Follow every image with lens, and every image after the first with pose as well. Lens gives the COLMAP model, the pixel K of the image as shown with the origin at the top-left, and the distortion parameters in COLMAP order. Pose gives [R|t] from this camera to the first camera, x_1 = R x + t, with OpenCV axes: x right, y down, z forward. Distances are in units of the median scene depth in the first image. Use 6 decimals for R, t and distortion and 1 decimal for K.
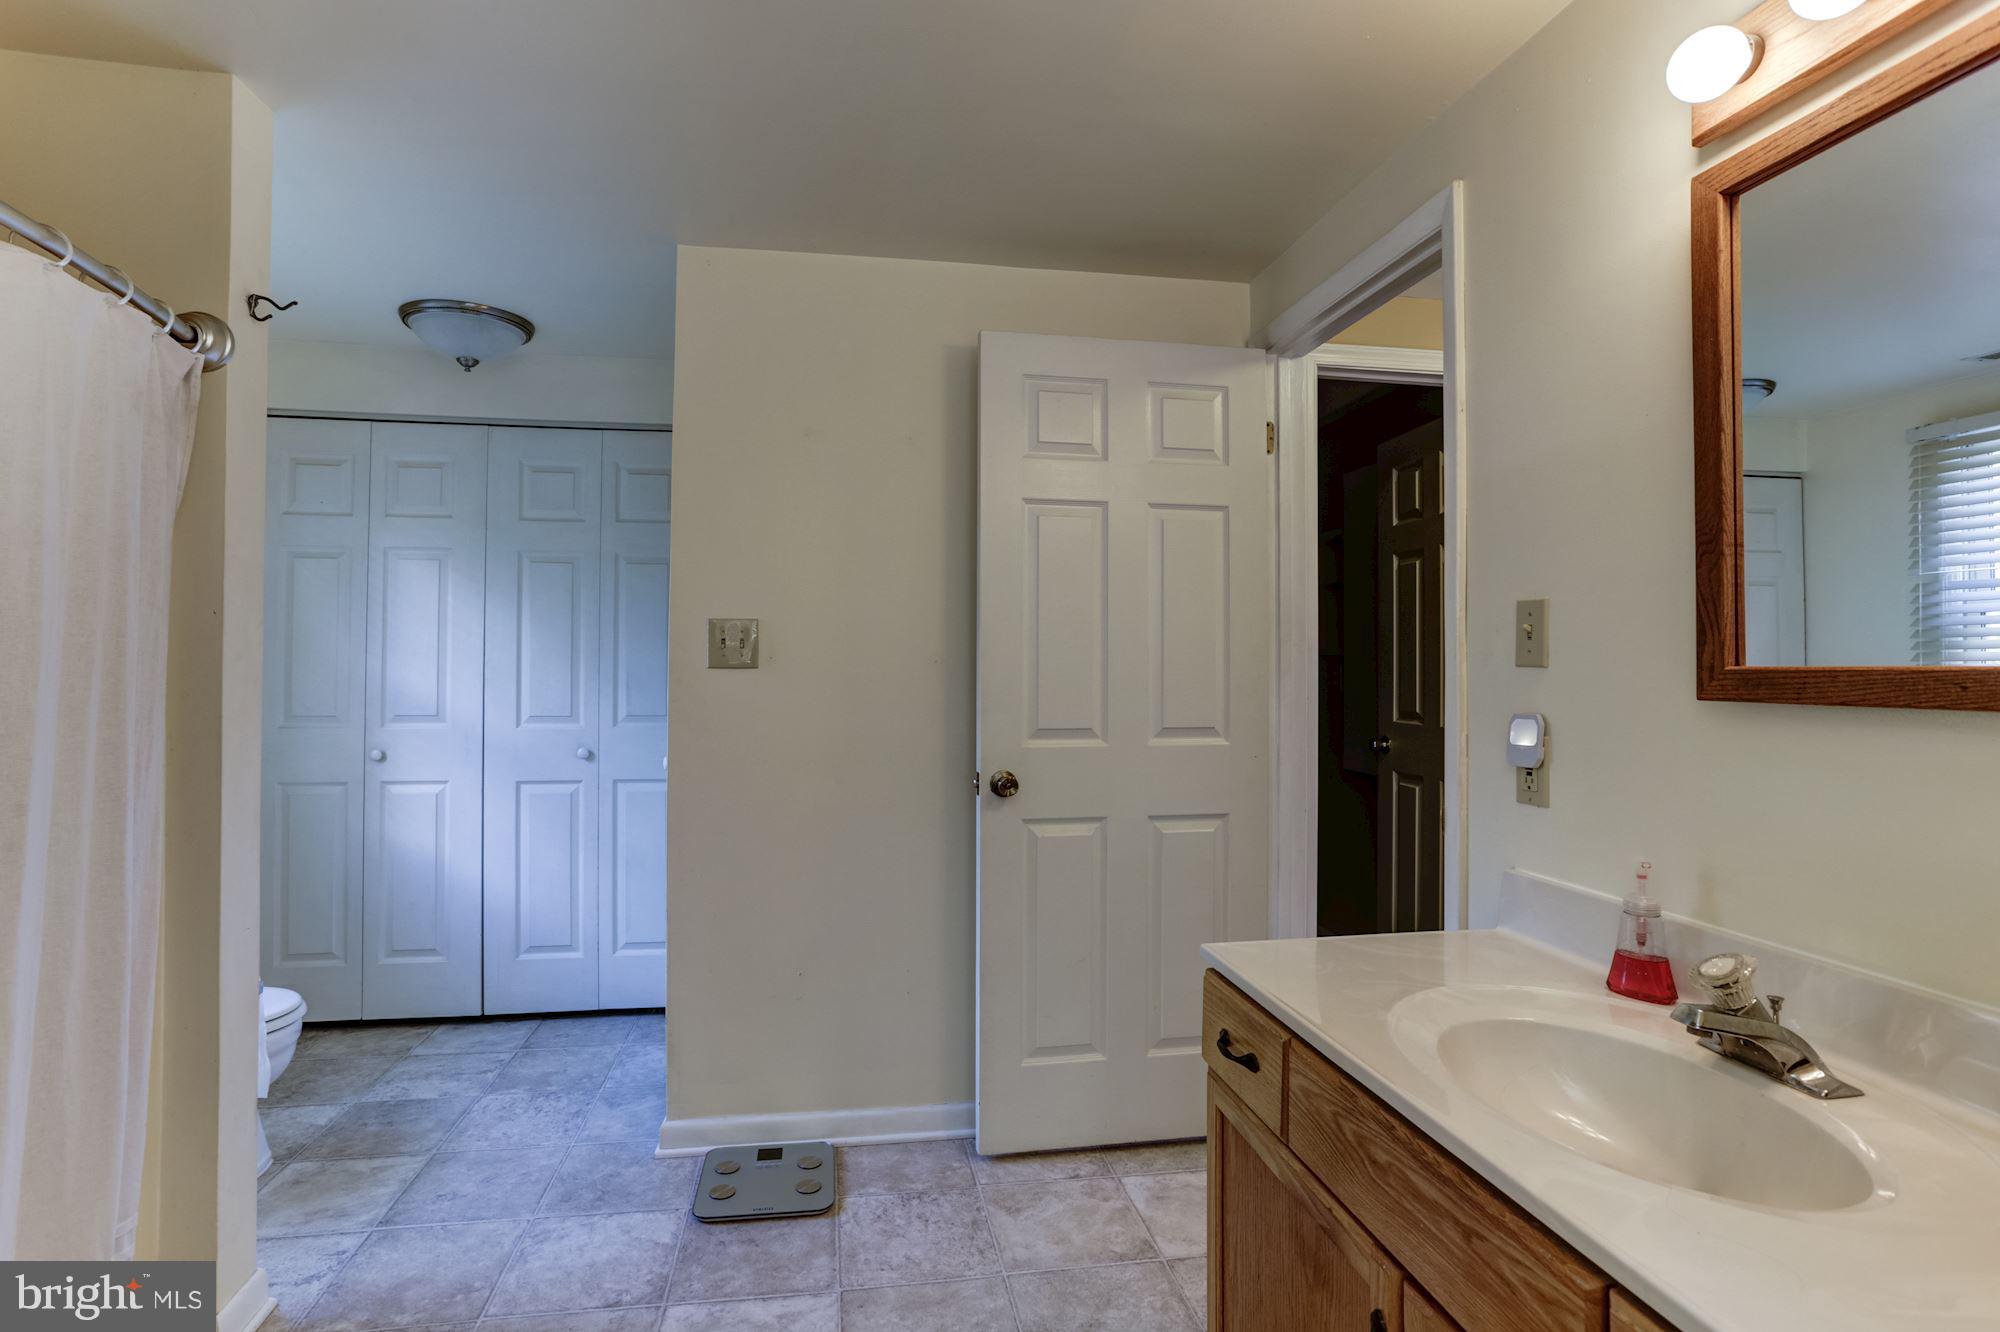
lens RADIAL K [[948.4, 0, 1045.4], [0, 948.4, 656.8], [0, 0, 1]] dist [-0.060003, 0.032625]
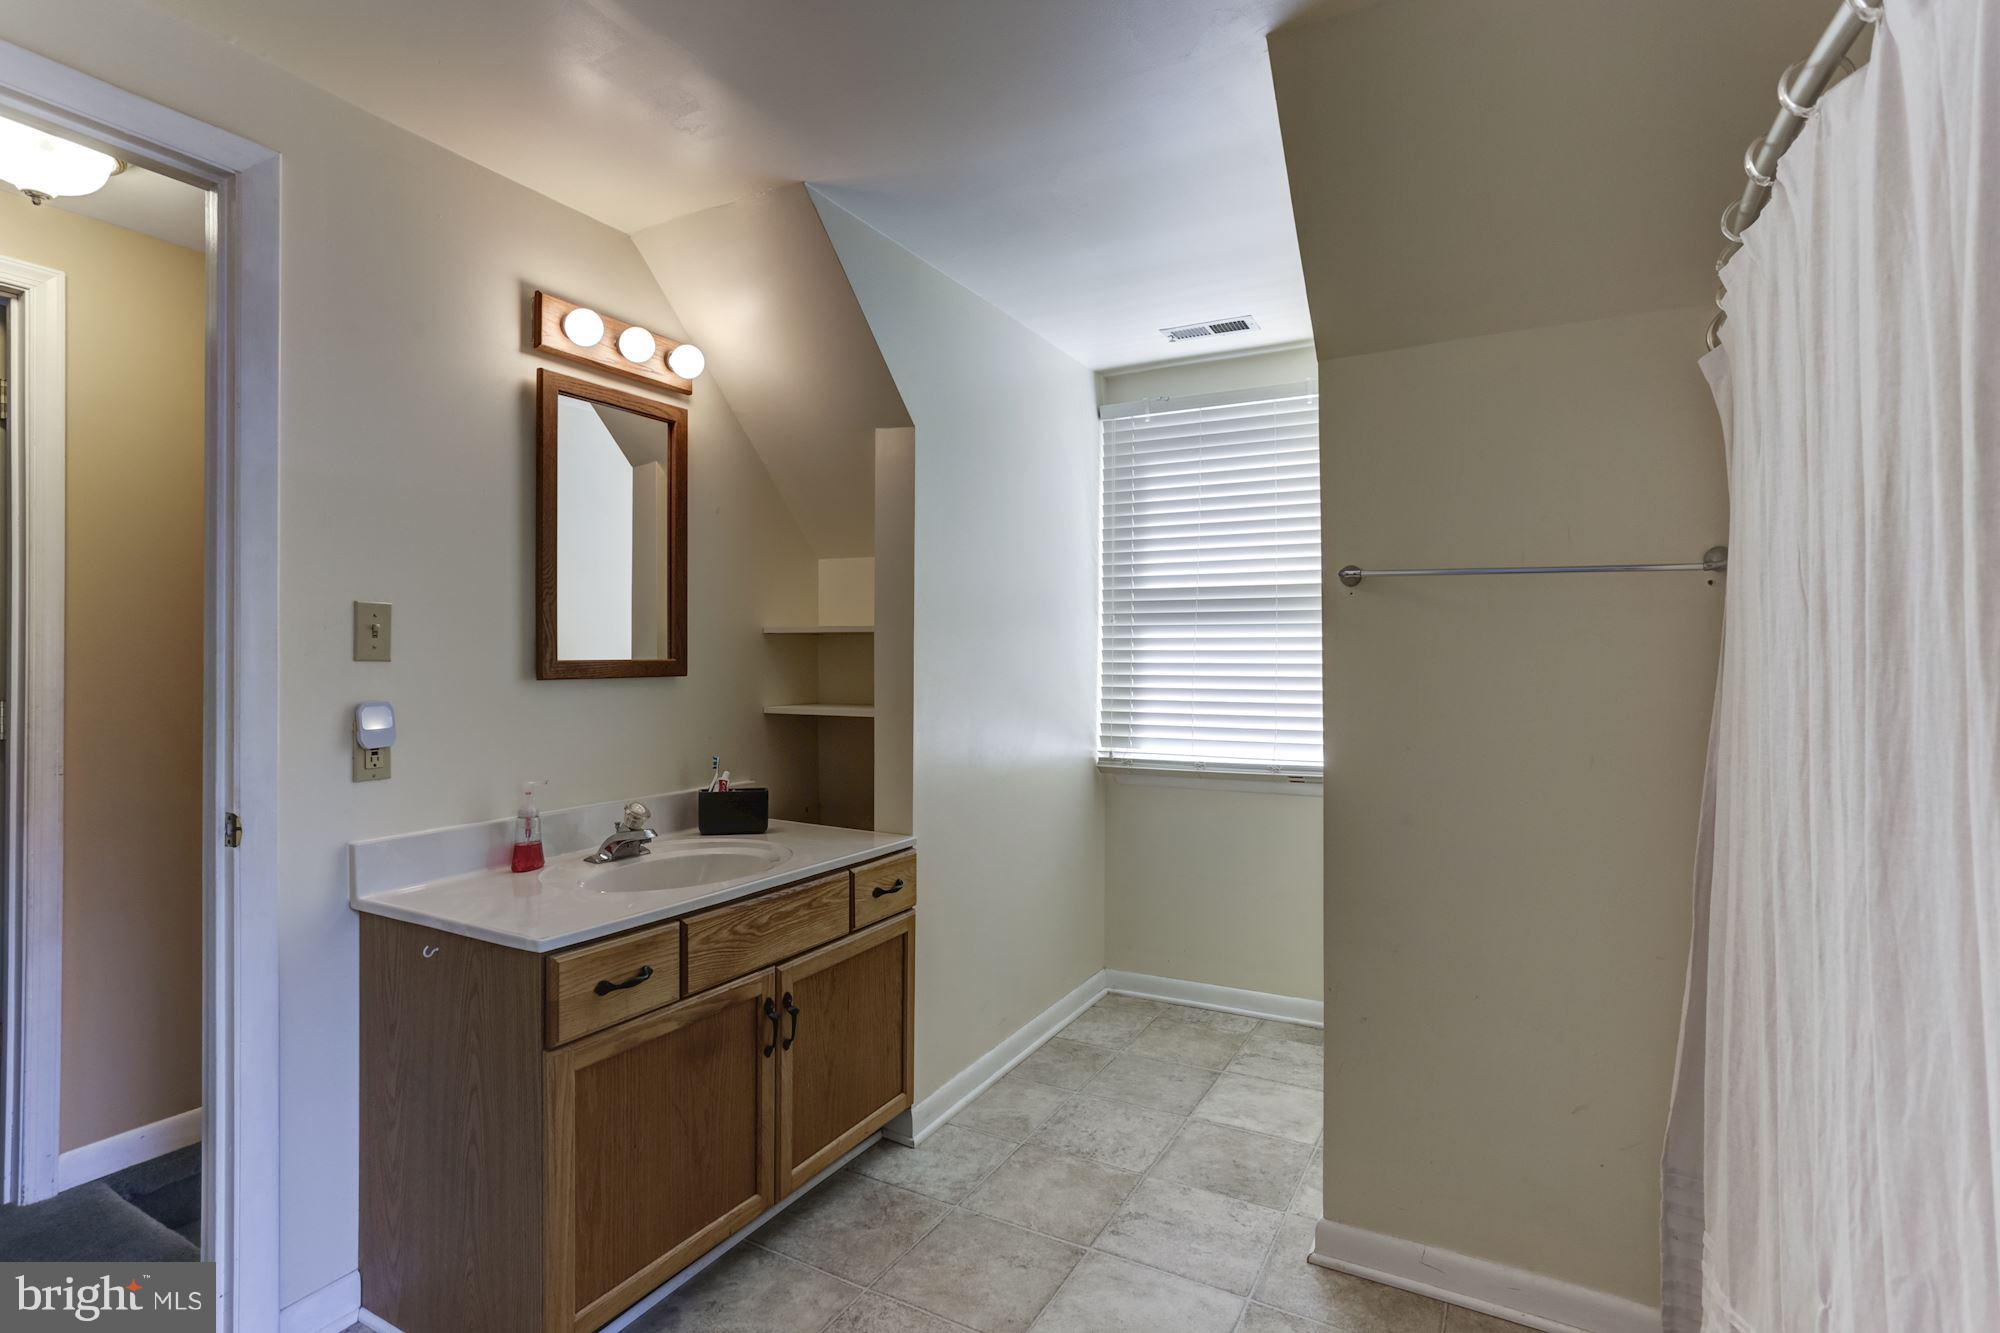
lens RADIAL K [[970.5, 0, 990.0], [0, 970.5, 649.5], [0, 0, 1]] dist [-0.058004, 0.037047]
pose [[-0.741375, 0.018881, 0.670825, -1.114590], [0.008105, 0.999783, -0.019183, 0.030089], [-0.671042, -0.008785, -0.741368, 1.771878]]
